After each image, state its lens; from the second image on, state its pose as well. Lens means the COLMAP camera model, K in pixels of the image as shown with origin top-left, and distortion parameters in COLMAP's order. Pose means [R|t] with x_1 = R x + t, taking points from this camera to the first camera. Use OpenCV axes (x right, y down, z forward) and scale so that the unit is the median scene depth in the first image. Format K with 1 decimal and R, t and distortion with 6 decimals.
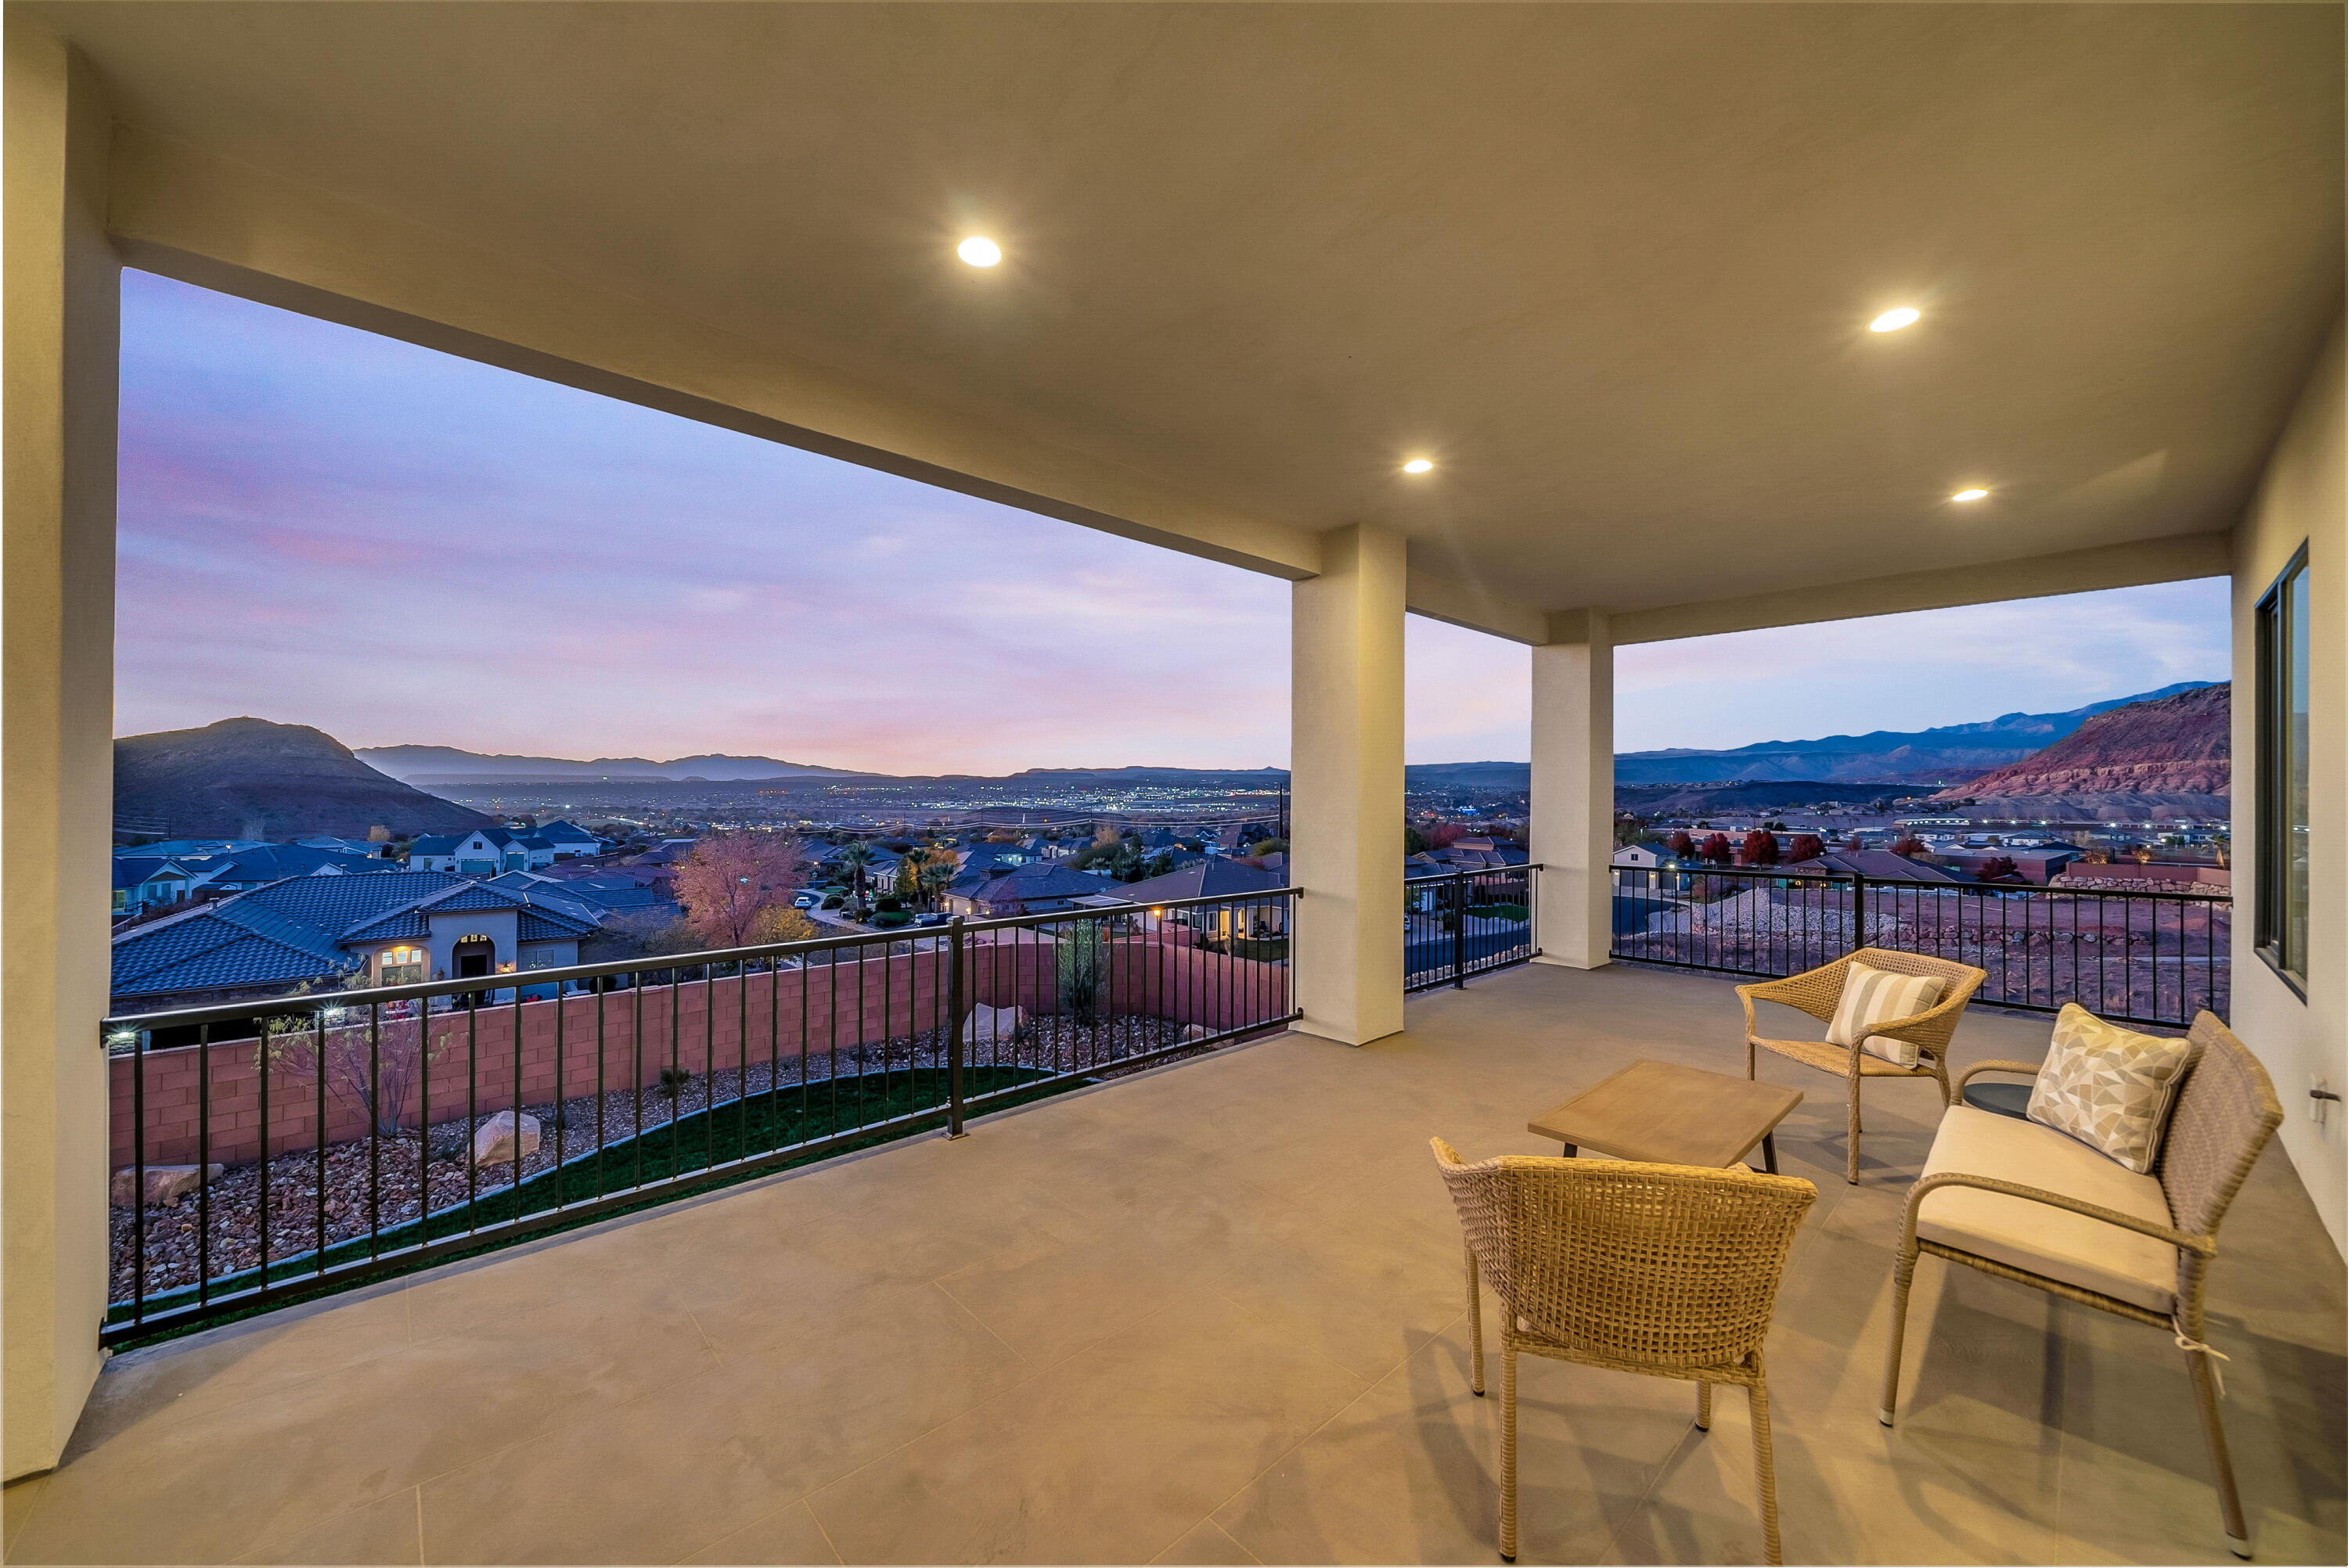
lens RADIAL K [[857.4, 0, 1158.5], [0, 857.4, 789.6], [0, 0, 1]] dist [-0.001688, -0.000210]
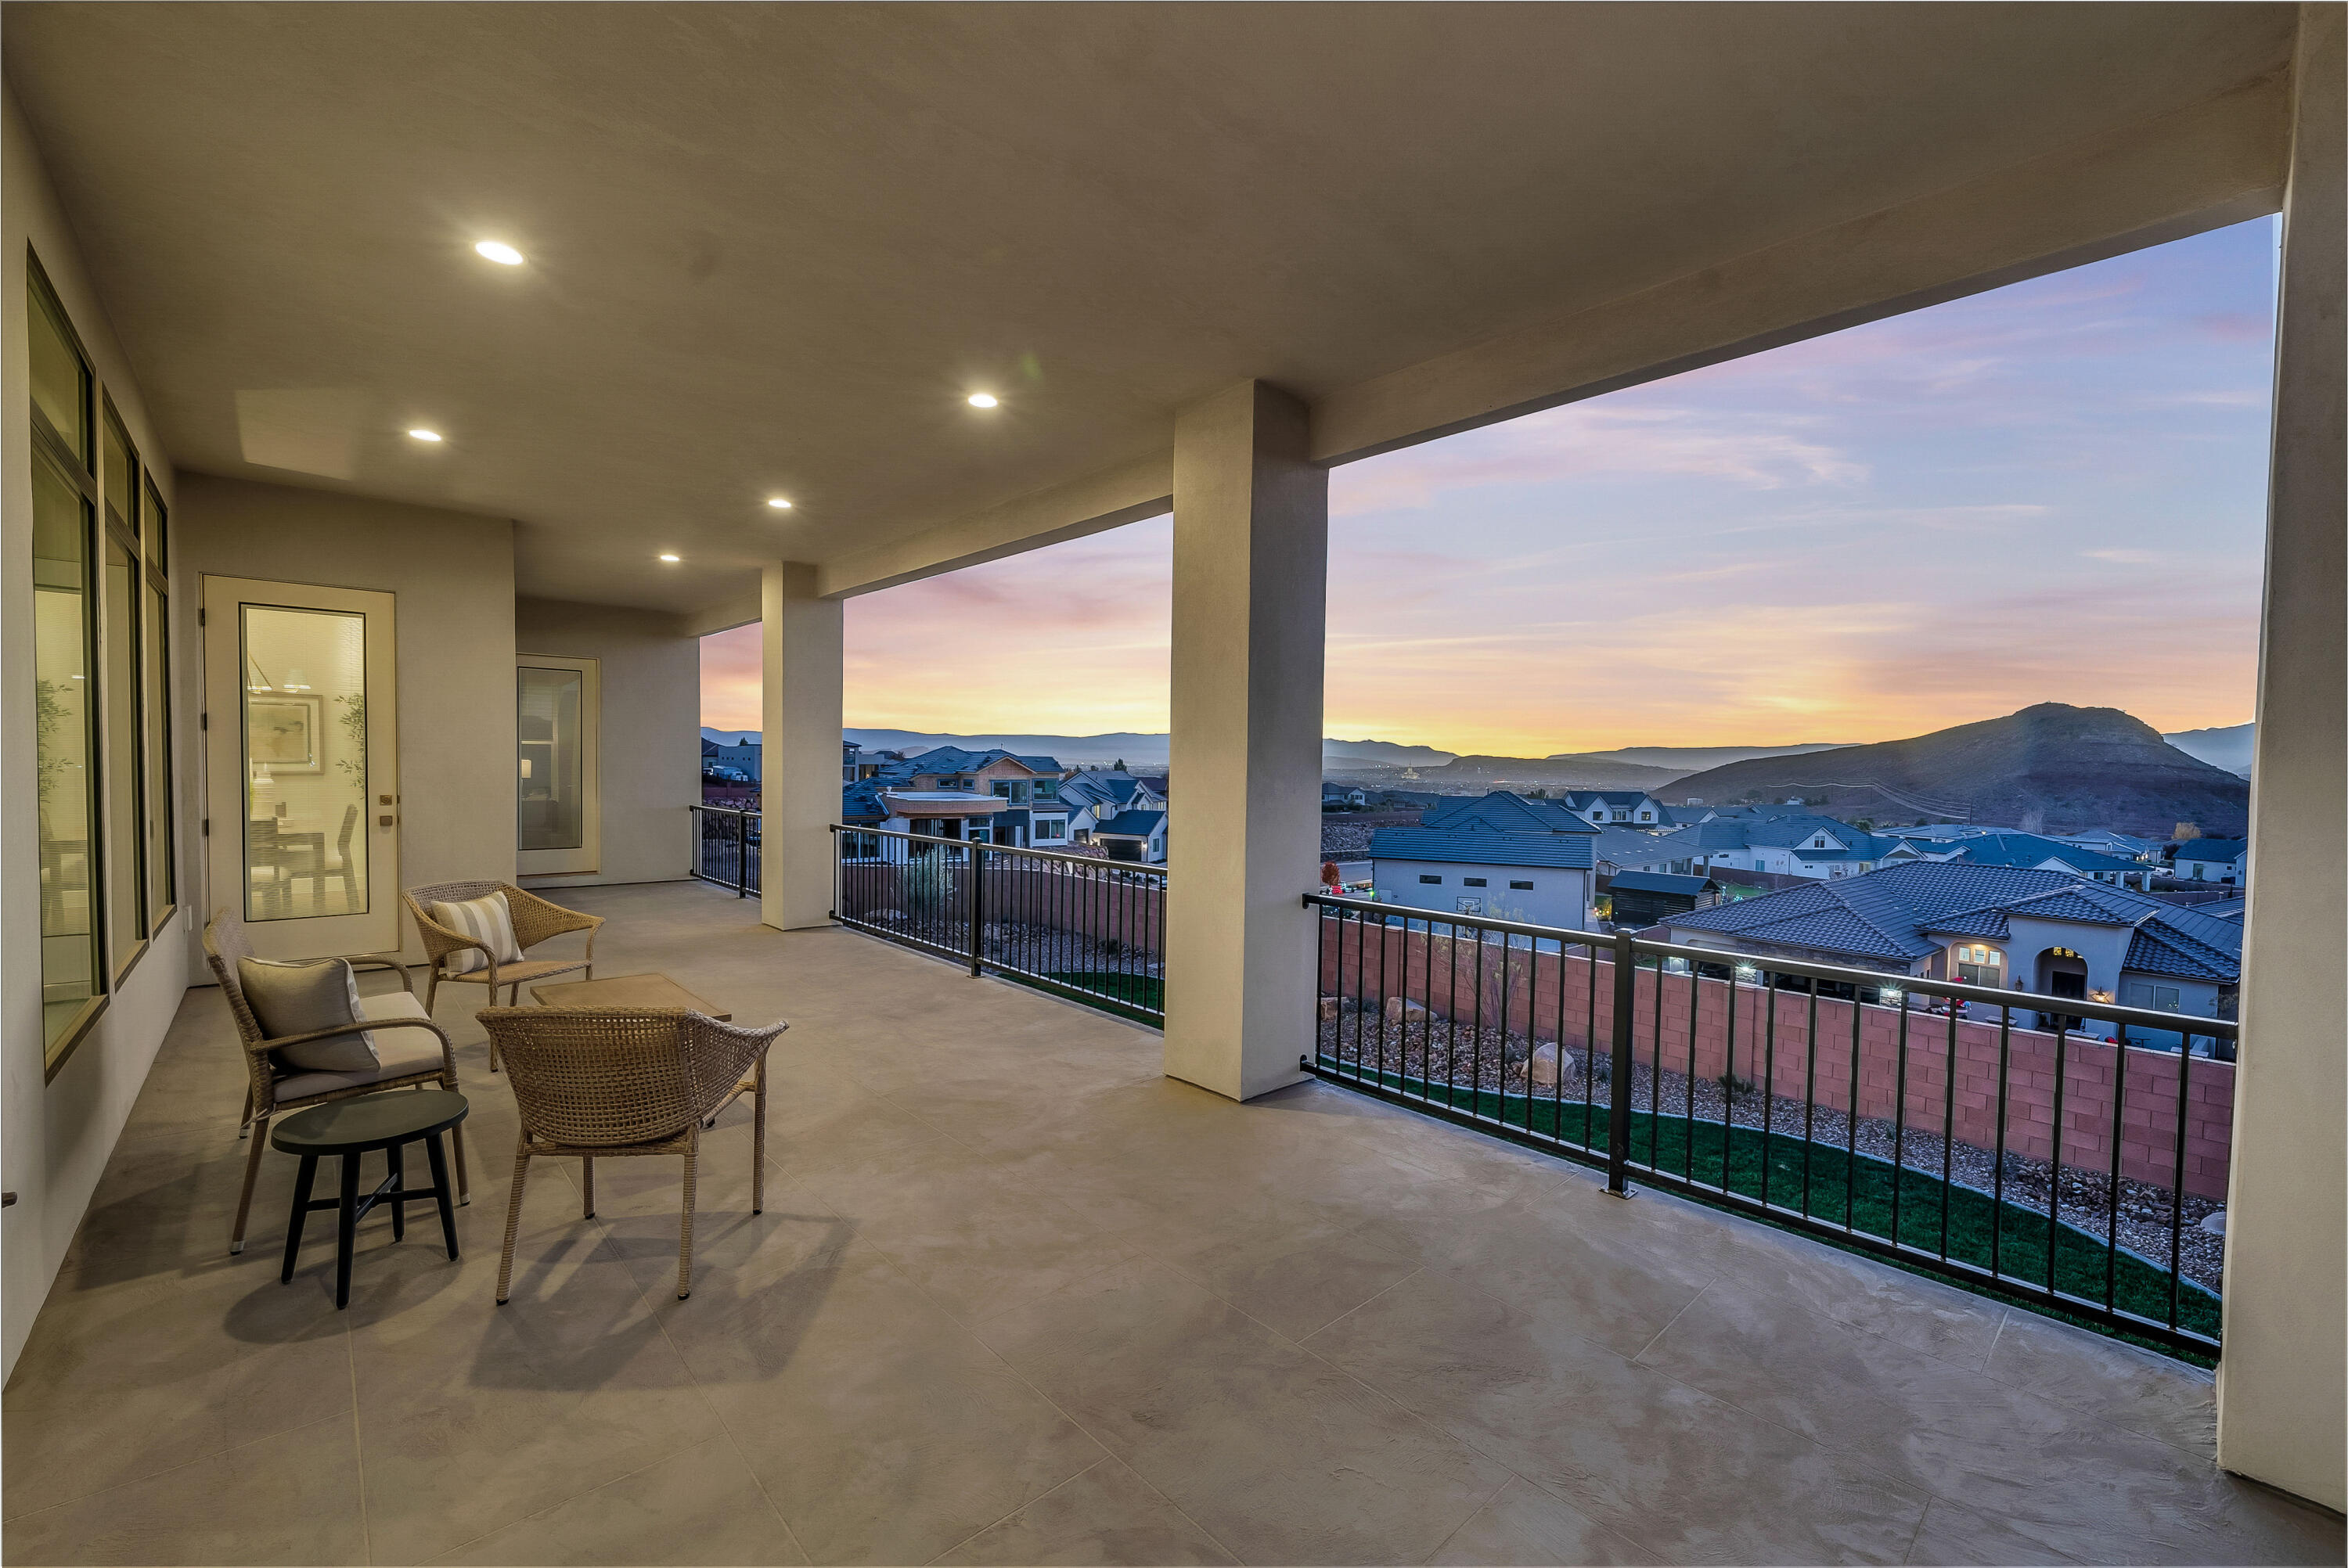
lens RADIAL K [[929.6, 0, 1163.3], [0, 929.6, 792.0], [0, 0, 1]] dist [0.000664, 0.000037]
pose [[0.013399, 0.024676, -0.999606, 0.263154], [-0.009707, 0.999652, 0.024547, 0.003307], [0.999863, 0.009374, 0.013634, 0.236913]]
